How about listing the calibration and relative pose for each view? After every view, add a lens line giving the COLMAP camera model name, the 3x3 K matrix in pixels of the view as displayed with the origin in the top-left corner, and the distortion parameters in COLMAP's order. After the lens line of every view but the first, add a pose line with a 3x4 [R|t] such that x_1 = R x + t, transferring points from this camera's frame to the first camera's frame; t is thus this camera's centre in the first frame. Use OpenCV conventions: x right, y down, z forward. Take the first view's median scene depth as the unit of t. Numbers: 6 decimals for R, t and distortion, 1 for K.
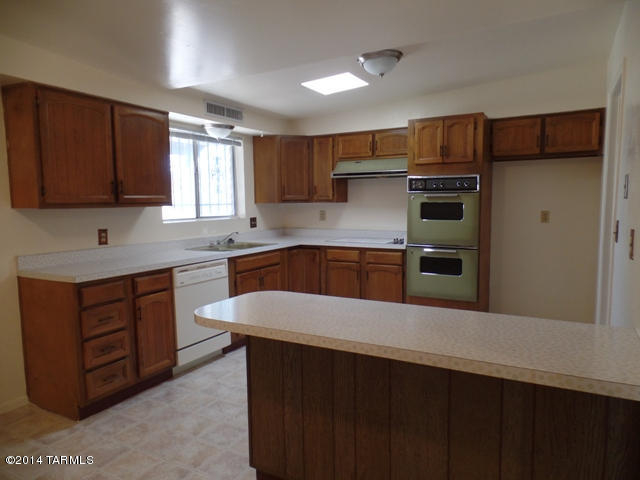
lens RADIAL K [[444.5, 0, 319.4], [0, 444.5, 242.6], [0, 0, 1]] dist [0.003411, -0.006734]
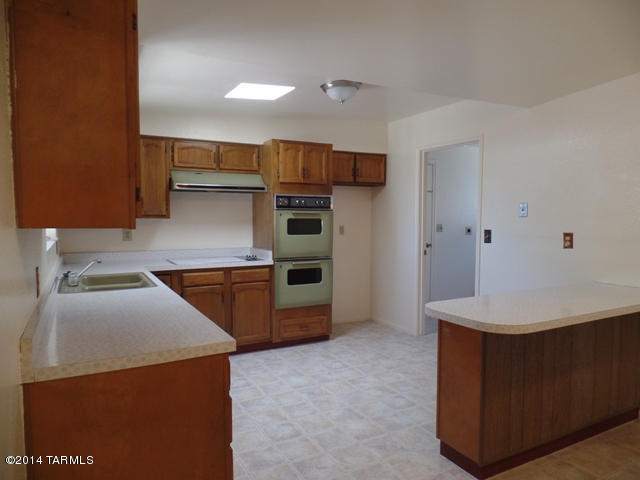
lens RADIAL K [[444.5, 0, 317.9], [0, 444.5, 239.0], [0, 0, 1]] dist [0.003411, -0.006734]
pose [[0.551035, -0.025007, 0.834107, -0.617212], [0.076138, 0.996888, -0.020412, -0.014898], [-0.831001, 0.074755, 0.551225, 0.367411]]
